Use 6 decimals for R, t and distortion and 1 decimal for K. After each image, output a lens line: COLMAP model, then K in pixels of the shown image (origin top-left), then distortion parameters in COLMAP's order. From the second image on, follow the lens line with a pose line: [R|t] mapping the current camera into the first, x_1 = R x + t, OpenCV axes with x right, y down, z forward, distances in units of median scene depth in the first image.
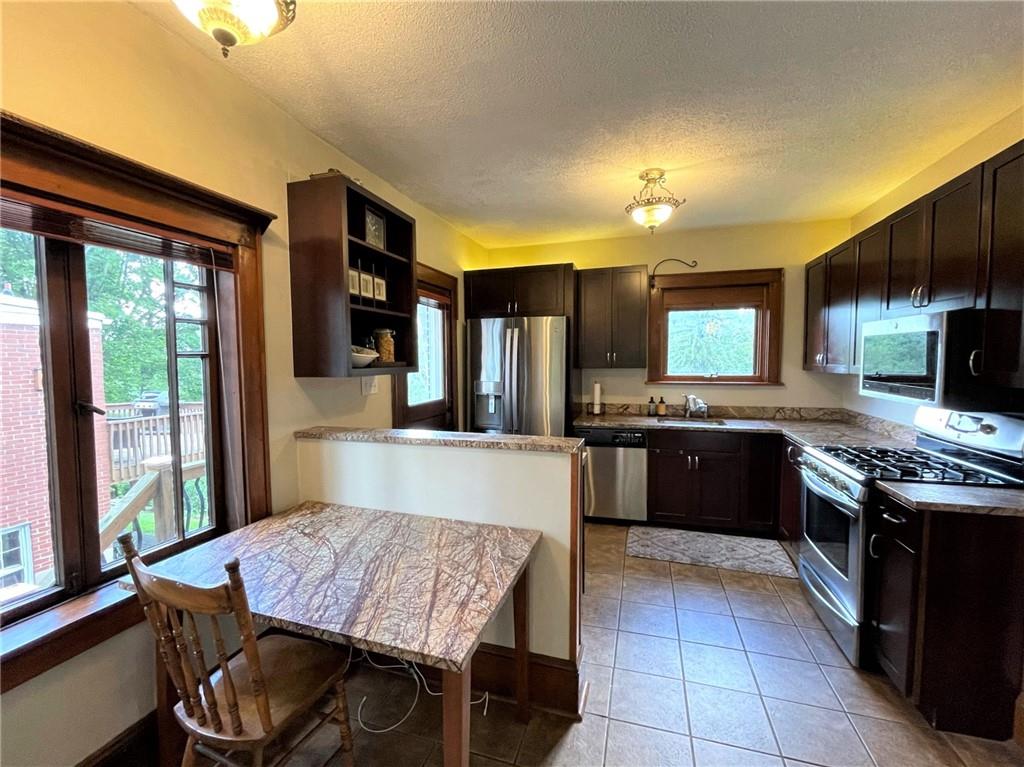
lens RADIAL K [[447.1, 0, 512.0], [0, 447.1, 383.5], [0, 0, 1]] dist [-0.001444, 0.000447]
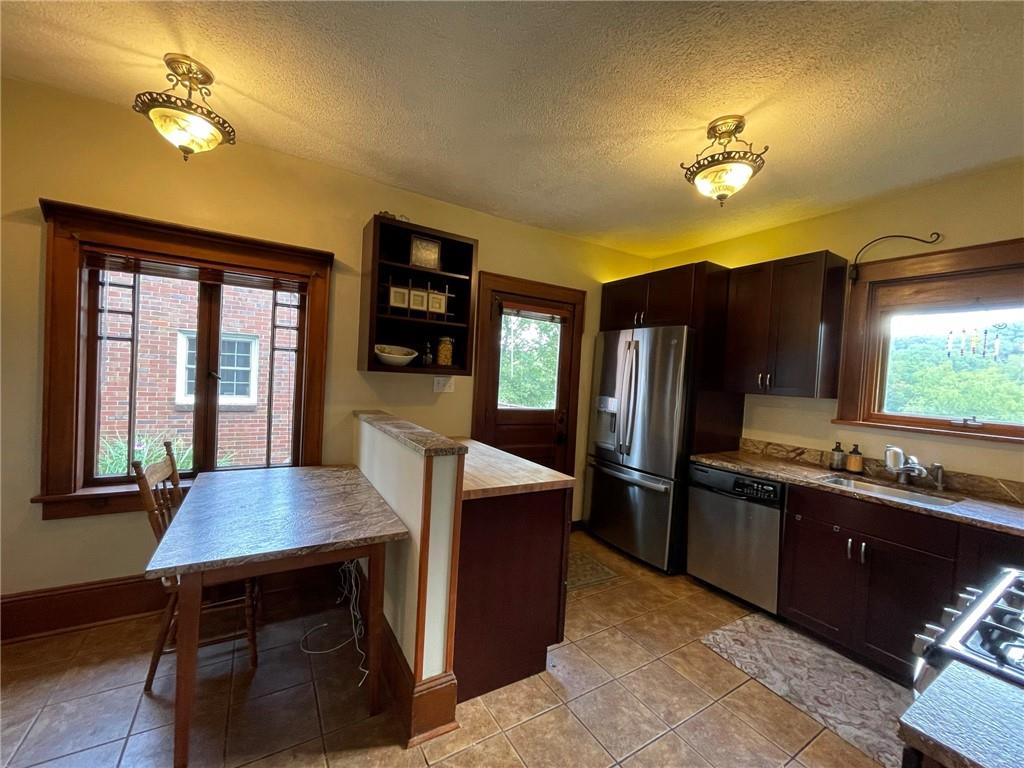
lens RADIAL K [[419.6, 0, 512.0], [0, 419.6, 384.0], [0, 0, 1]] dist [-0.001505, 0.000077]
pose [[0.739038, 0.065259, -0.670495, 0.546810], [-0.097214, 0.995210, -0.010289, -0.004523], [0.666613, 0.072785, 0.741842, 0.285154]]
